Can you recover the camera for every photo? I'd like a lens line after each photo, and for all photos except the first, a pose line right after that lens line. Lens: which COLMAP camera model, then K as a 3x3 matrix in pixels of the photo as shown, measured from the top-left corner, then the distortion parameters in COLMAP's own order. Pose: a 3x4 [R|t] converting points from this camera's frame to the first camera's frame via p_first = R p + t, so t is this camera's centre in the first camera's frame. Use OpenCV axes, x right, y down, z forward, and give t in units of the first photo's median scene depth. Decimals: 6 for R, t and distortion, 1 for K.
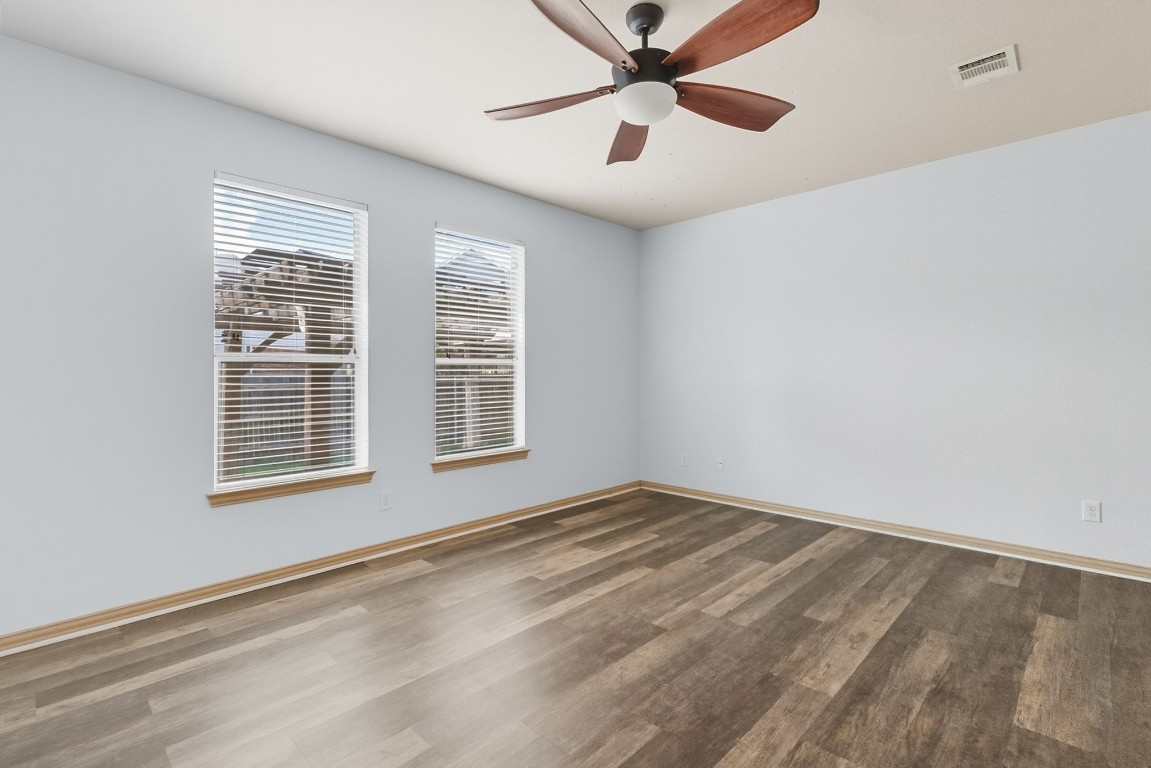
lens RADIAL K [[523.5, 0, 574.3], [0, 523.5, 378.0], [0, 0, 1]] dist [0.002722, 0.000258]
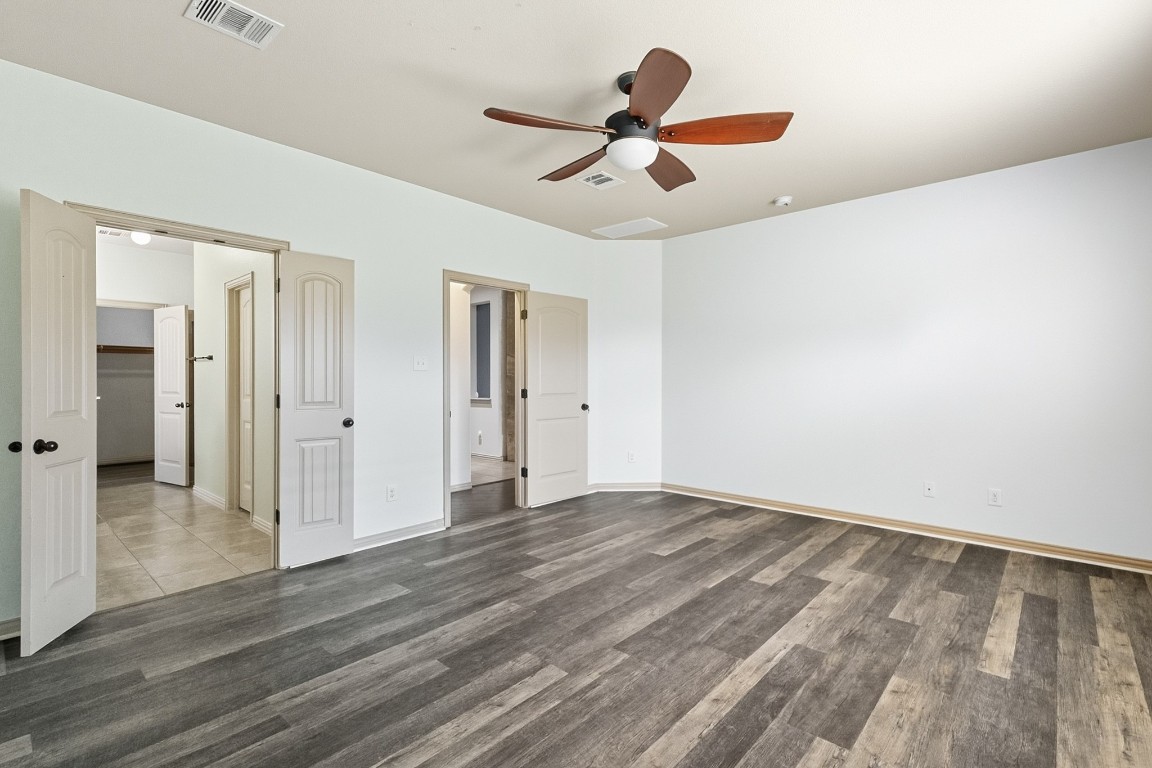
lens RADIAL K [[524.0, 0, 574.8], [0, 524.0, 378.0], [0, 0, 1]] dist [0.002722, 0.000258]
pose [[-0.999250, 0.005902, -0.038279, 0.273068], [0.005682, 0.999967, 0.005841, -0.015005], [0.038312, 0.005619, -0.999250, 1.897391]]
